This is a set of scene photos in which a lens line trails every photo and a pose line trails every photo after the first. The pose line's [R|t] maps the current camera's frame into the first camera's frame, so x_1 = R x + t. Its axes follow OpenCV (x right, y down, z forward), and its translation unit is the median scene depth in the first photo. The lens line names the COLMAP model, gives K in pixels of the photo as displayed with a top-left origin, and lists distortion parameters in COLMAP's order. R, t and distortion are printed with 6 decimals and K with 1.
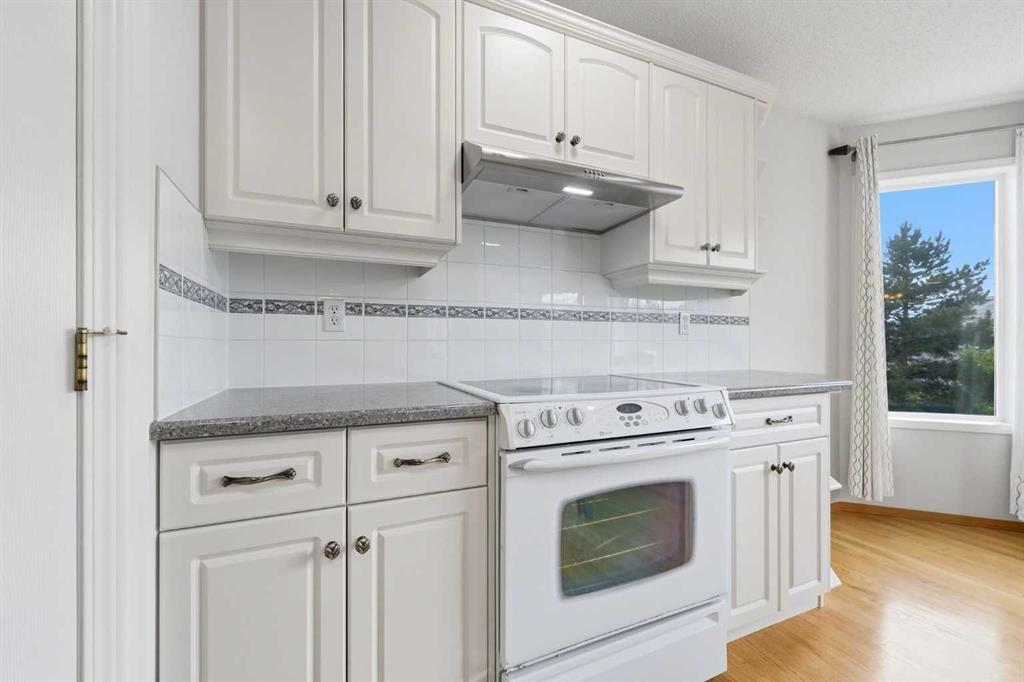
lens RADIAL K [[417.6, 0, 512.0], [0, 417.6, 341.0], [0, 0, 1]] dist [0.000228, -0.000385]
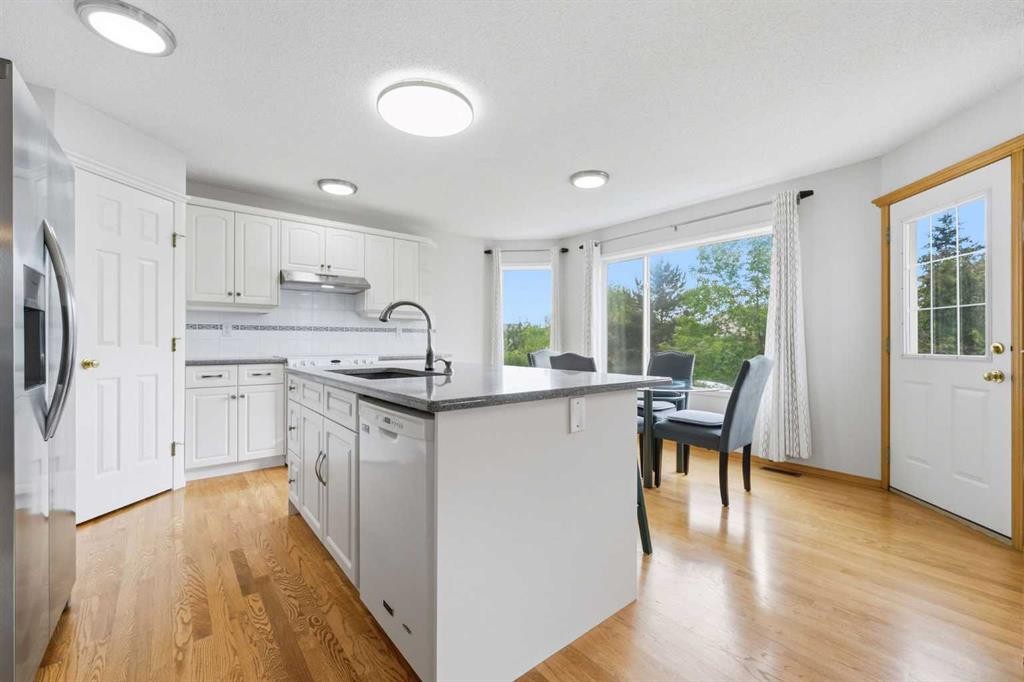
lens RADIAL K [[417.6, 0, 512.0], [0, 417.6, 341.0], [0, 0, 1]] dist [0.000228, -0.000385]
pose [[0.964328, 0.002712, 0.264697, 0.778042], [-0.004907, 0.999959, 0.007632, -0.028974], [-0.264666, -0.008658, 0.964301, -2.587270]]
